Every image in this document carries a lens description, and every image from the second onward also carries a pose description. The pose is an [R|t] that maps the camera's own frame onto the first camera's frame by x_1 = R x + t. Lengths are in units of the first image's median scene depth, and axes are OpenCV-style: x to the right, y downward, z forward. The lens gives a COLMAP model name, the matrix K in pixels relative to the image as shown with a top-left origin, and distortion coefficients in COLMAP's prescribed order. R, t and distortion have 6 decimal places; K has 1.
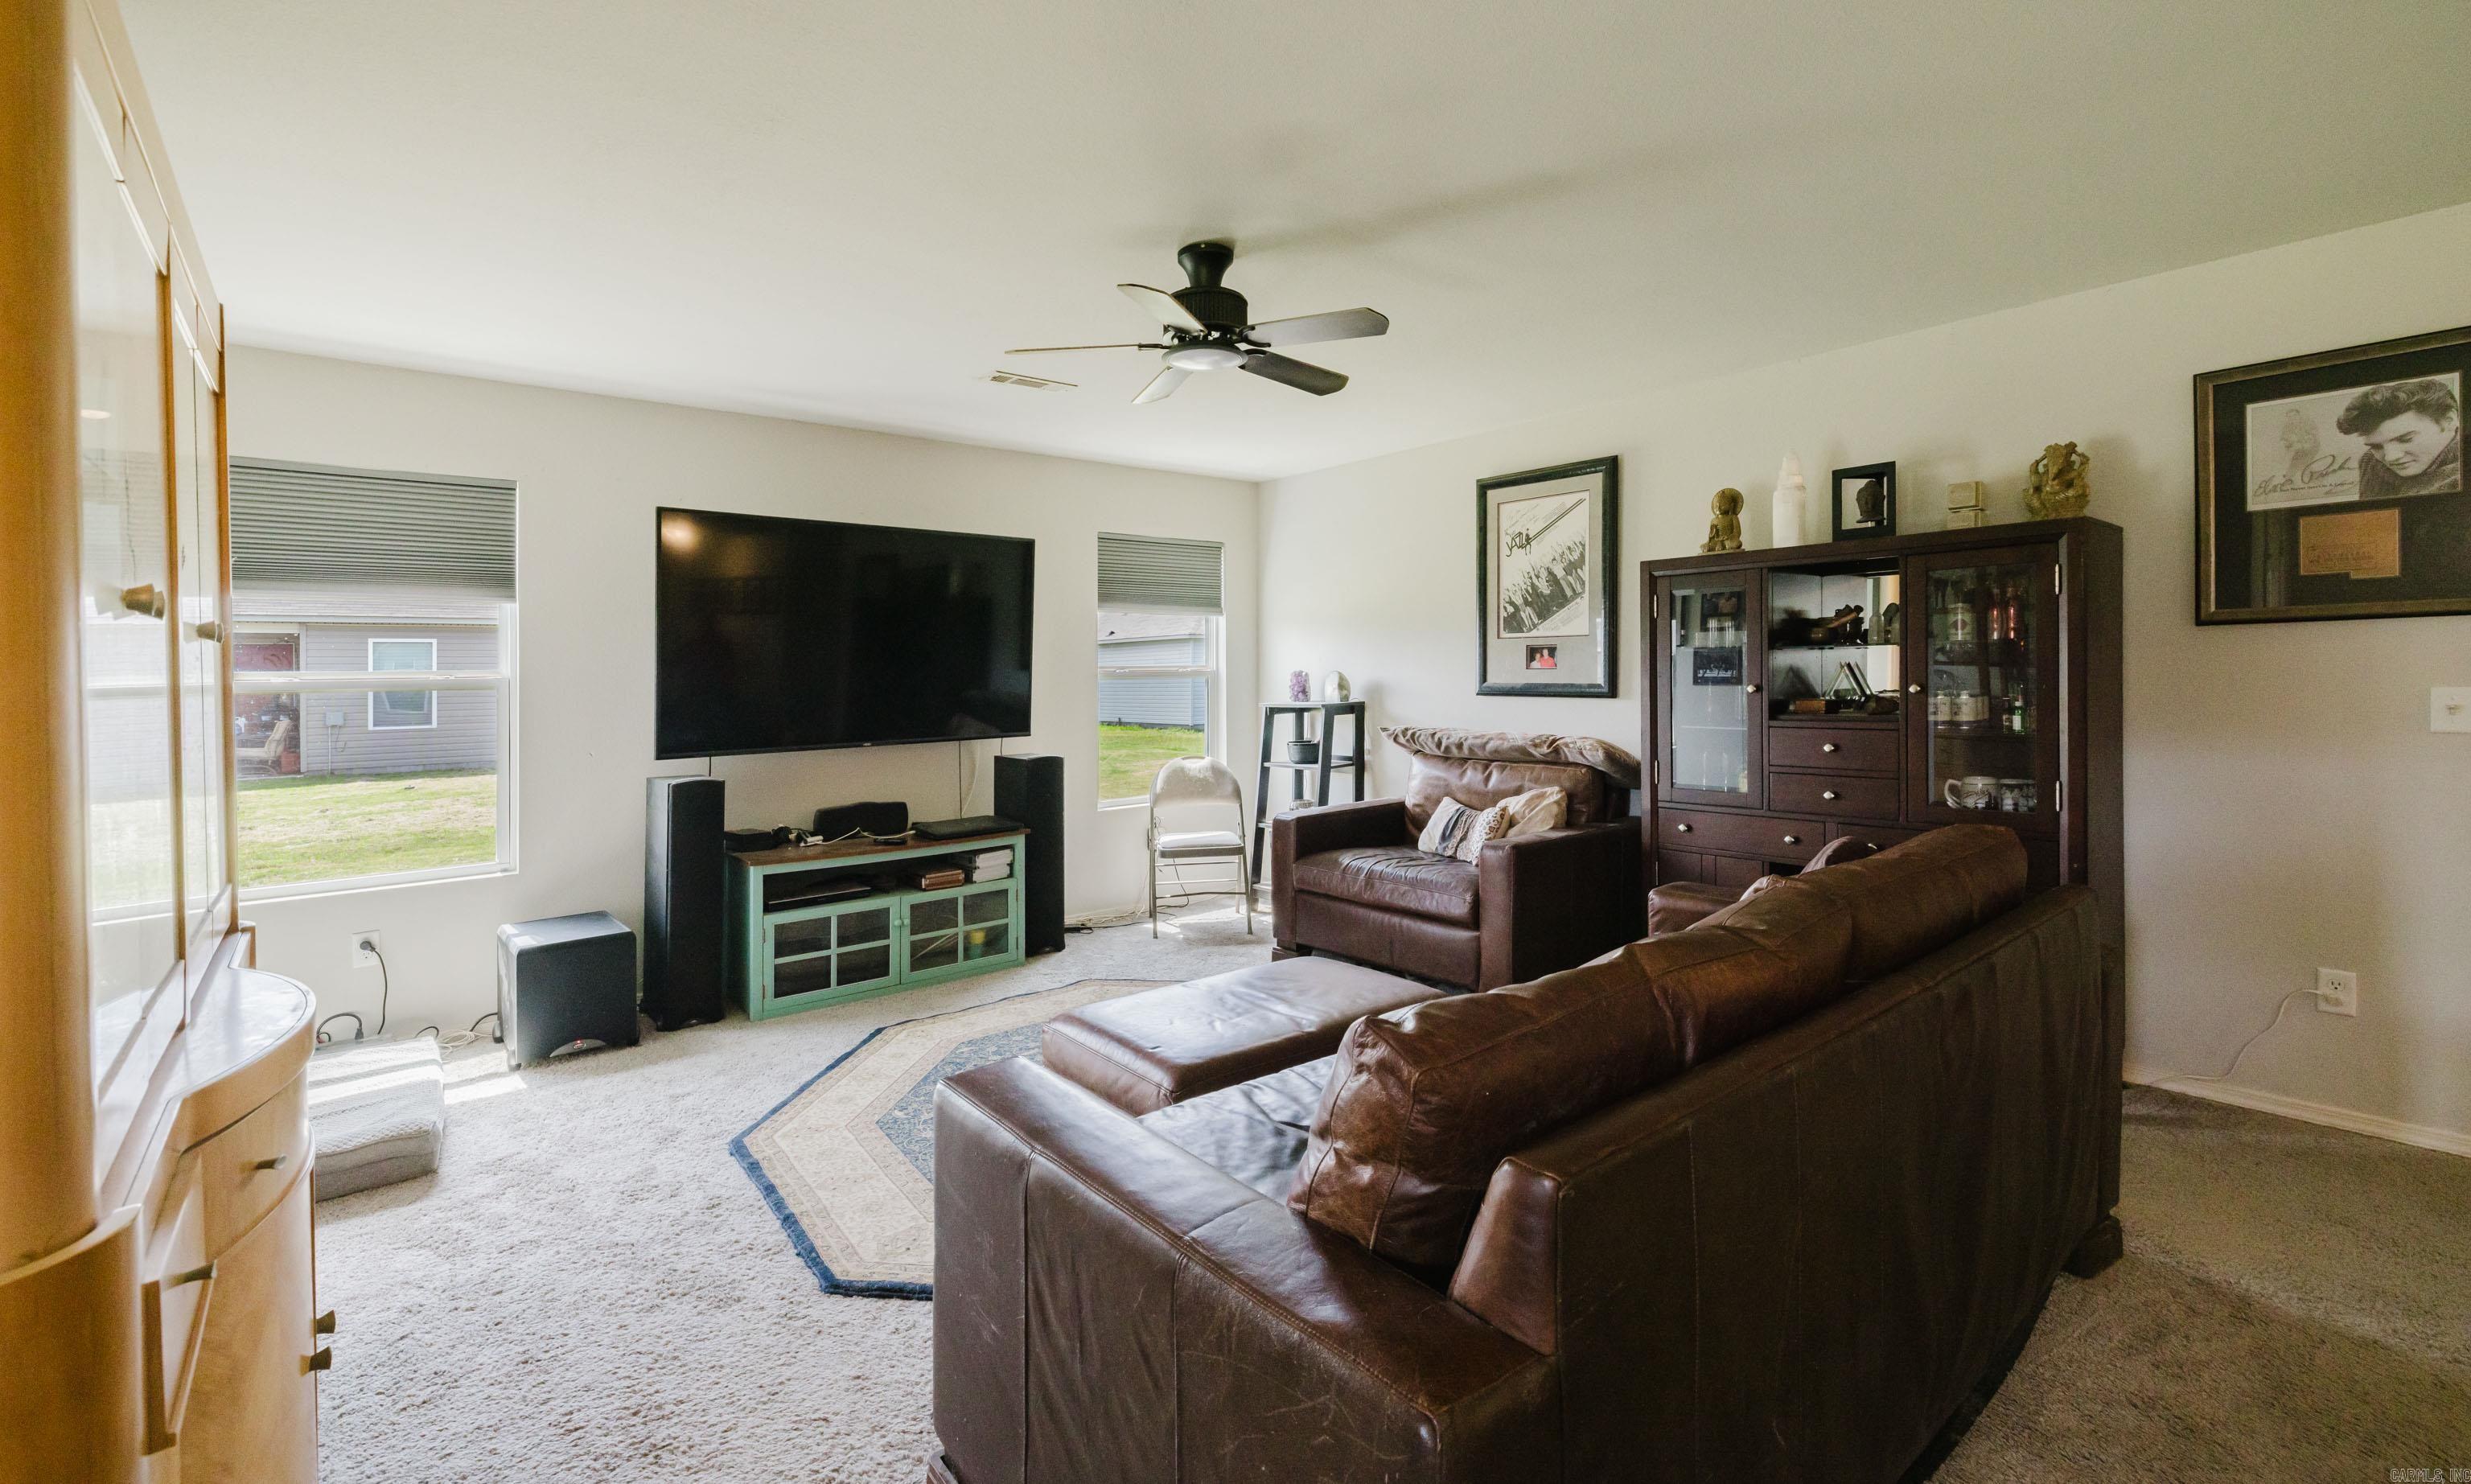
lens RADIAL K [[1042.7, 0, 1245.1], [0, 1042.7, 693.9], [0, 0, 1]] dist [-0.002046, 0.001330]
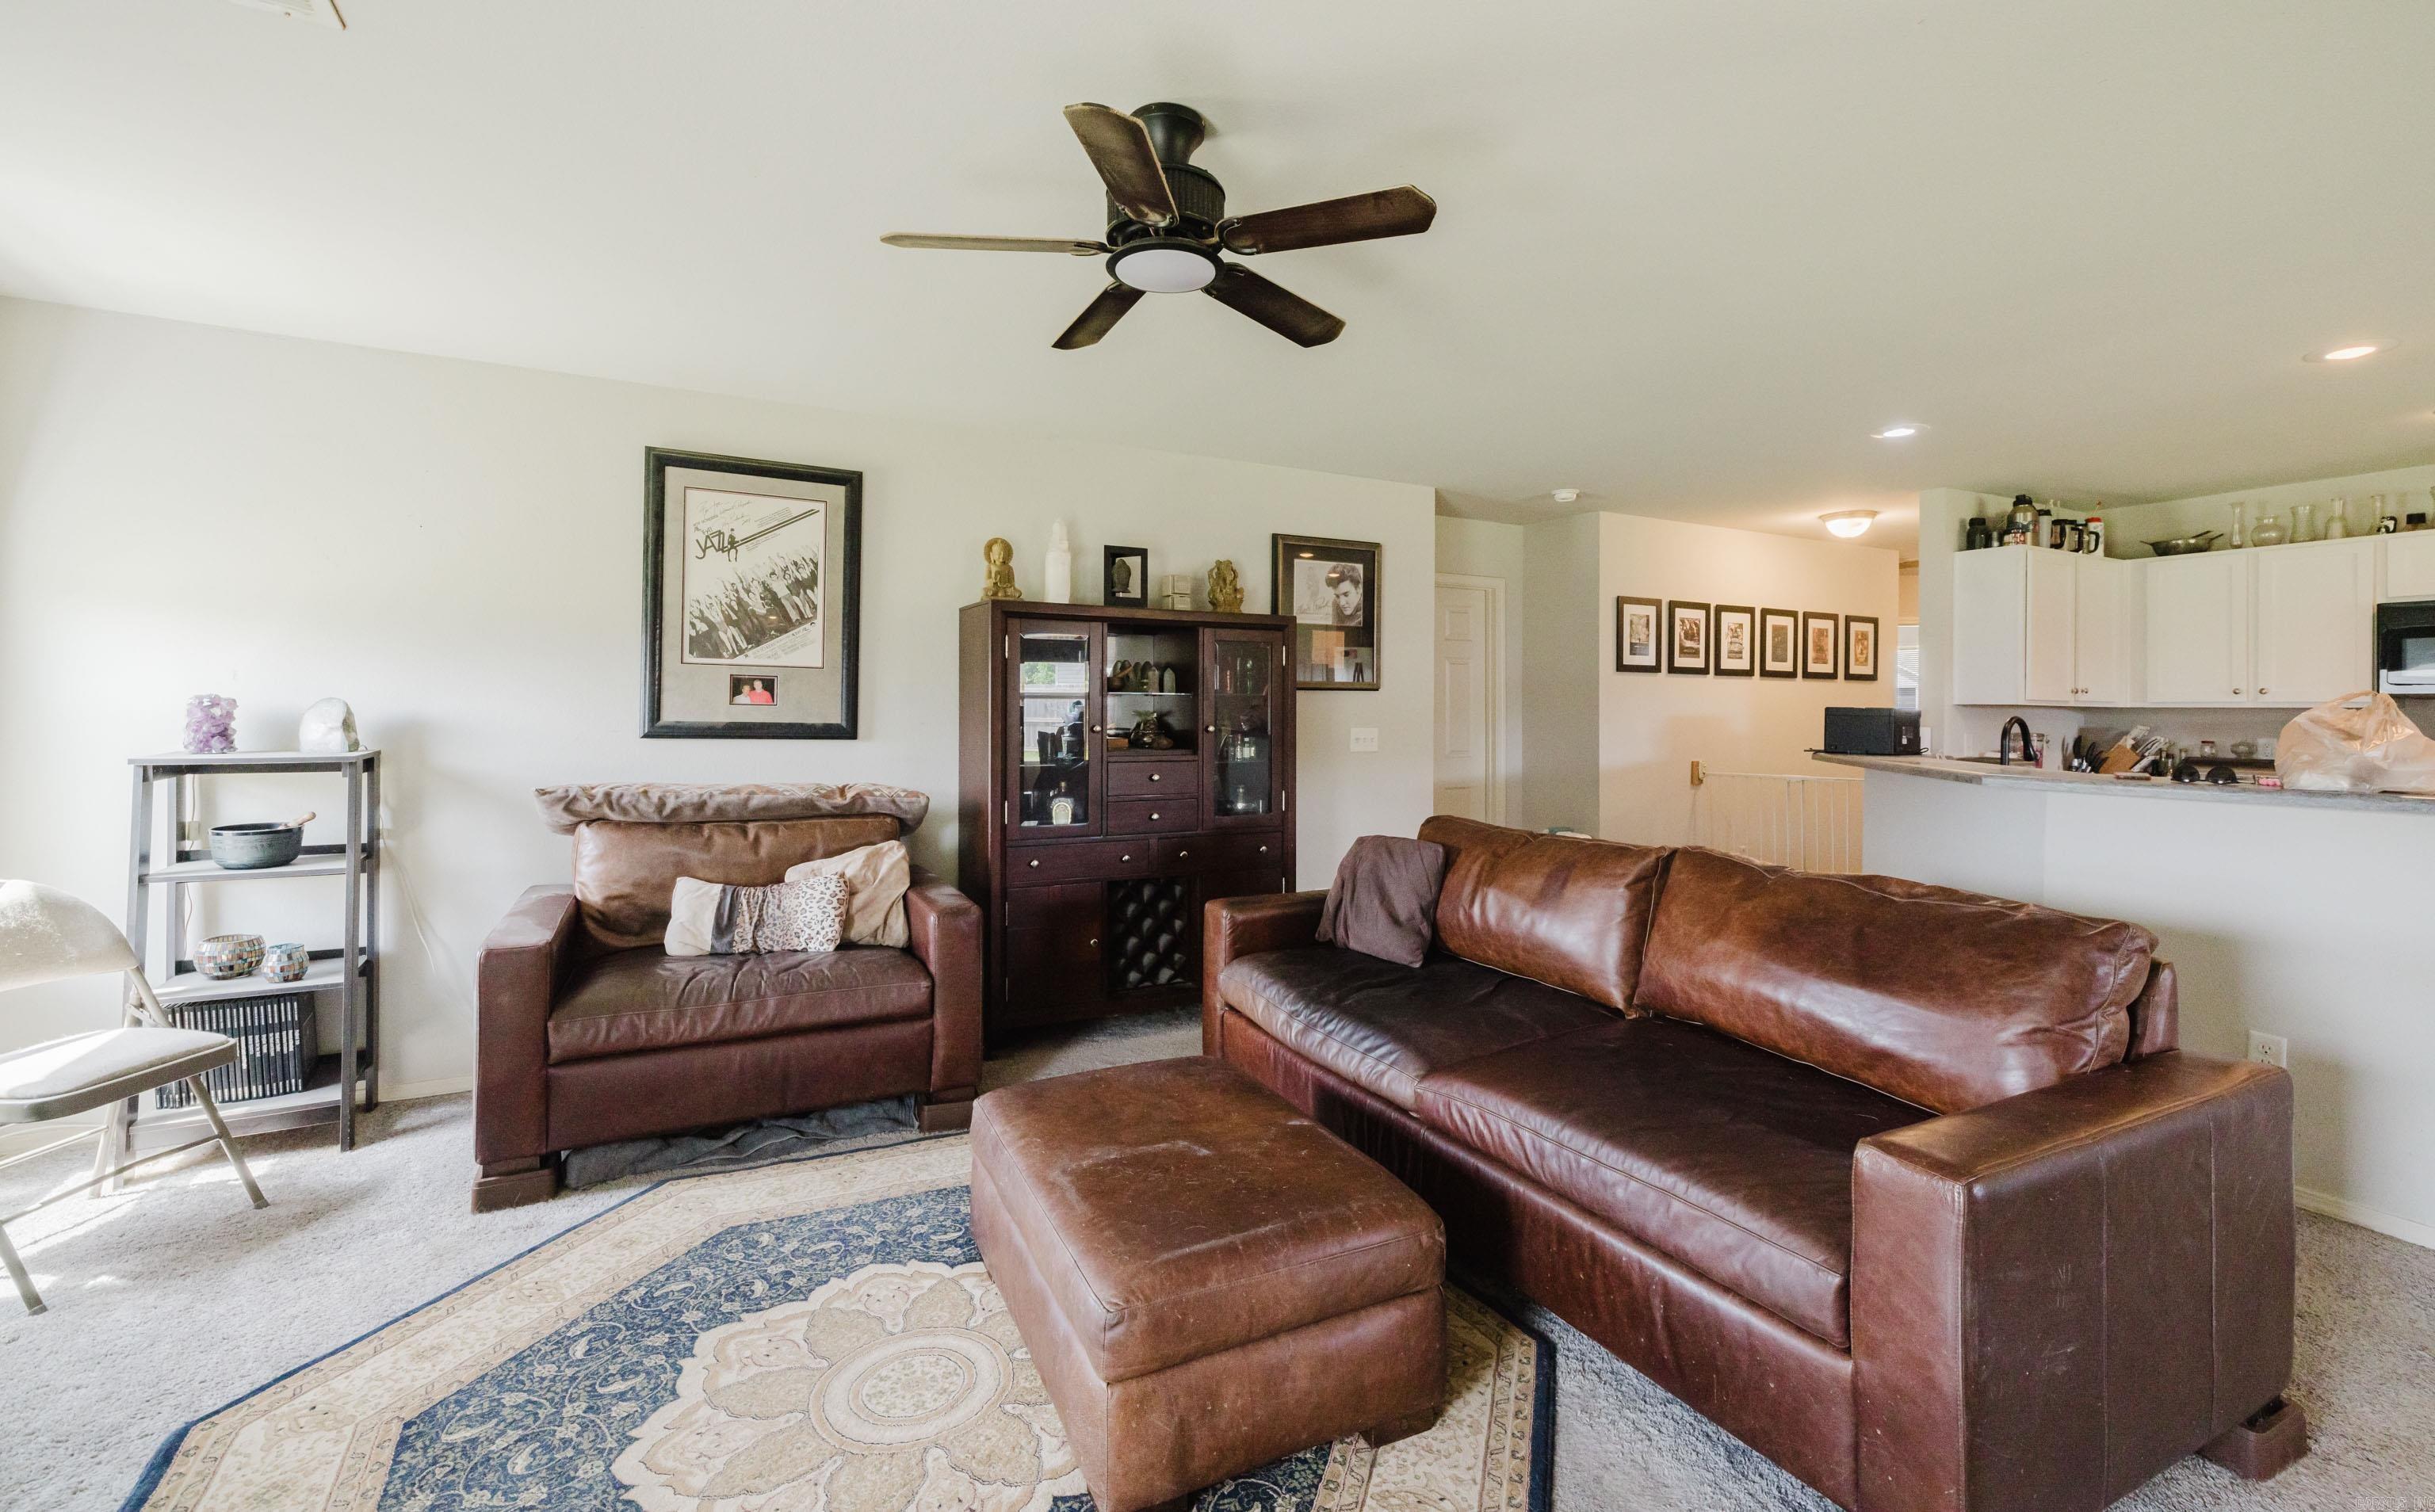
lens RADIAL K [[1031.4, 0, 1234.8], [0, 1031.4, 720.4], [0, 0, 1]] dist [0.001103, -0.000143]
pose [[0.224802, 0.008689, 0.974366, -0.458811], [0.004281, 0.999942, -0.009905, -0.002250], [-0.974395, 0.006398, 0.224752, 0.497483]]
